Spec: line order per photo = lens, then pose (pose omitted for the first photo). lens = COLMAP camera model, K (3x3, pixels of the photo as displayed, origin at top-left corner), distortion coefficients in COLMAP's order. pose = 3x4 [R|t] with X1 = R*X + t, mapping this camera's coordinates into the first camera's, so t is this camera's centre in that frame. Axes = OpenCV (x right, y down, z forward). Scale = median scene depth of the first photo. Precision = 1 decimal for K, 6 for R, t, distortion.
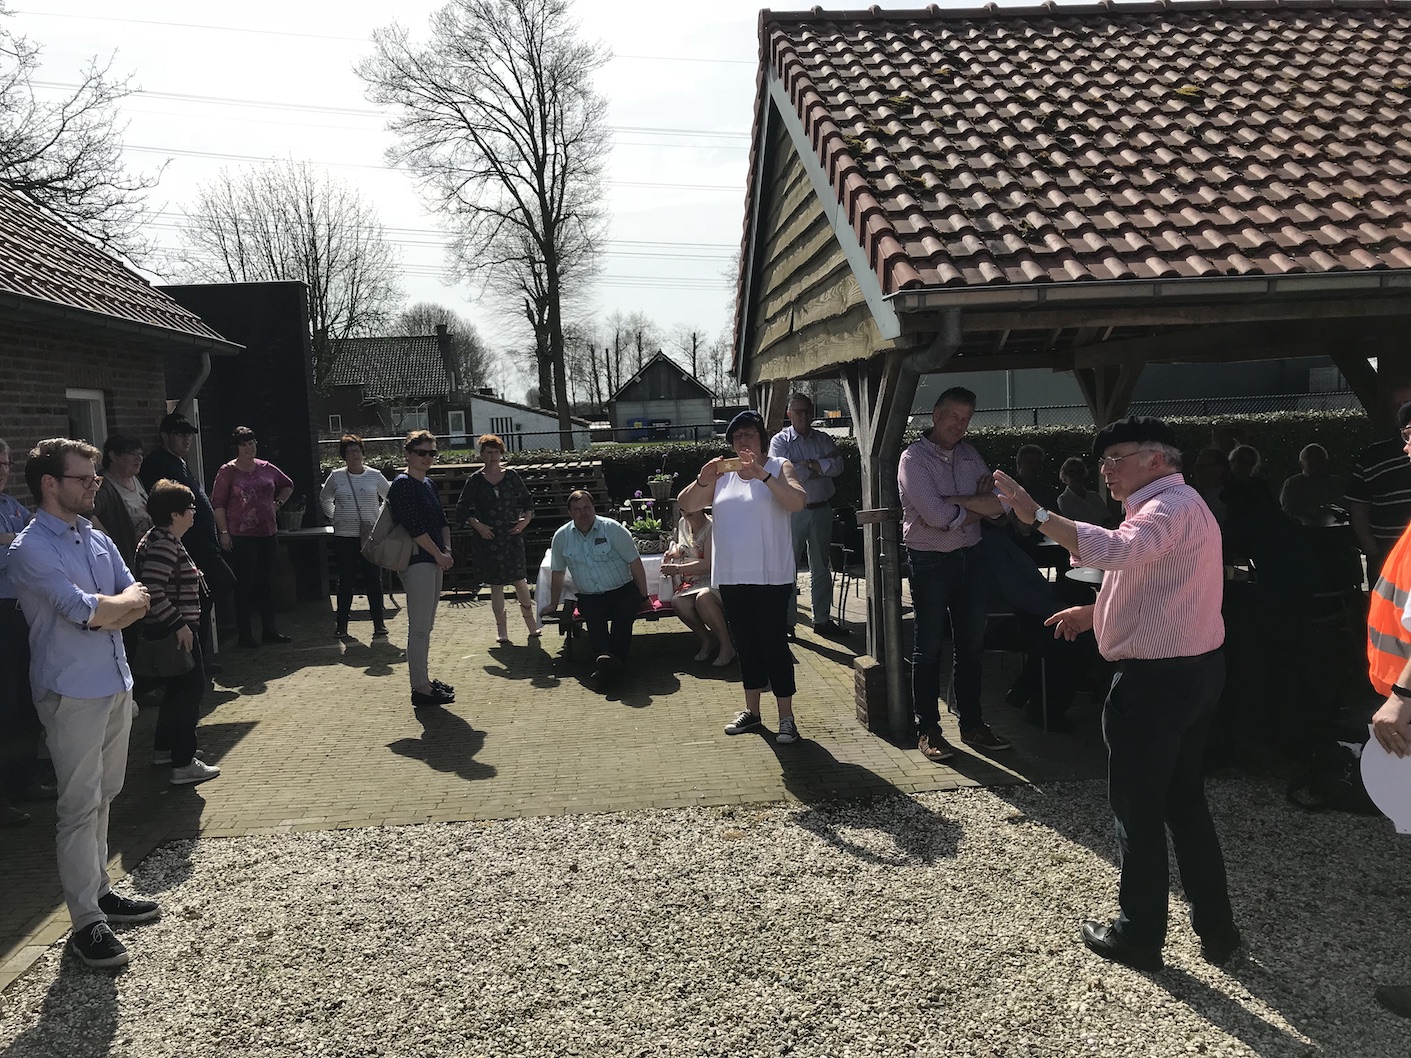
lens RADIAL K [[1160.4, 0, 697.8], [0, 1160.4, 524.2], [0, 0, 1]] dist [0.011560, -0.002717]
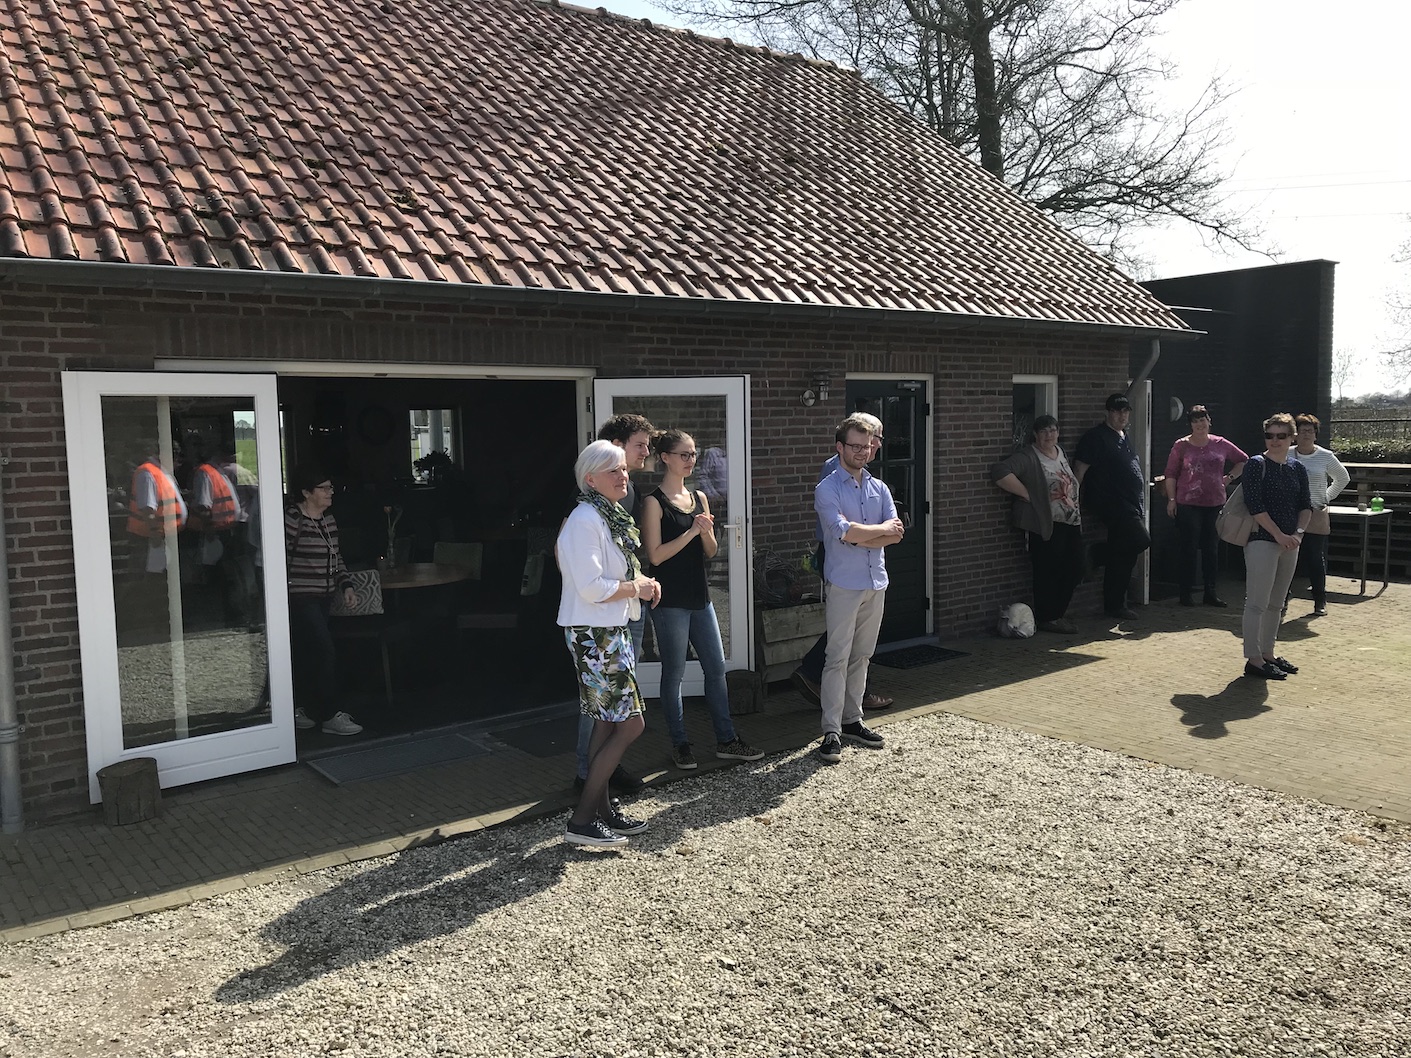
lens RADIAL K [[1160.4, 0, 697.8], [0, 1160.4, 524.2], [0, 0, 1]] dist [0.011560, -0.002717]
pose [[0.560638, 0.103087, -0.821619, 0.500339], [-0.081288, 0.994280, 0.069283, -0.019496], [0.824062, 0.027945, 0.565811, -0.016682]]
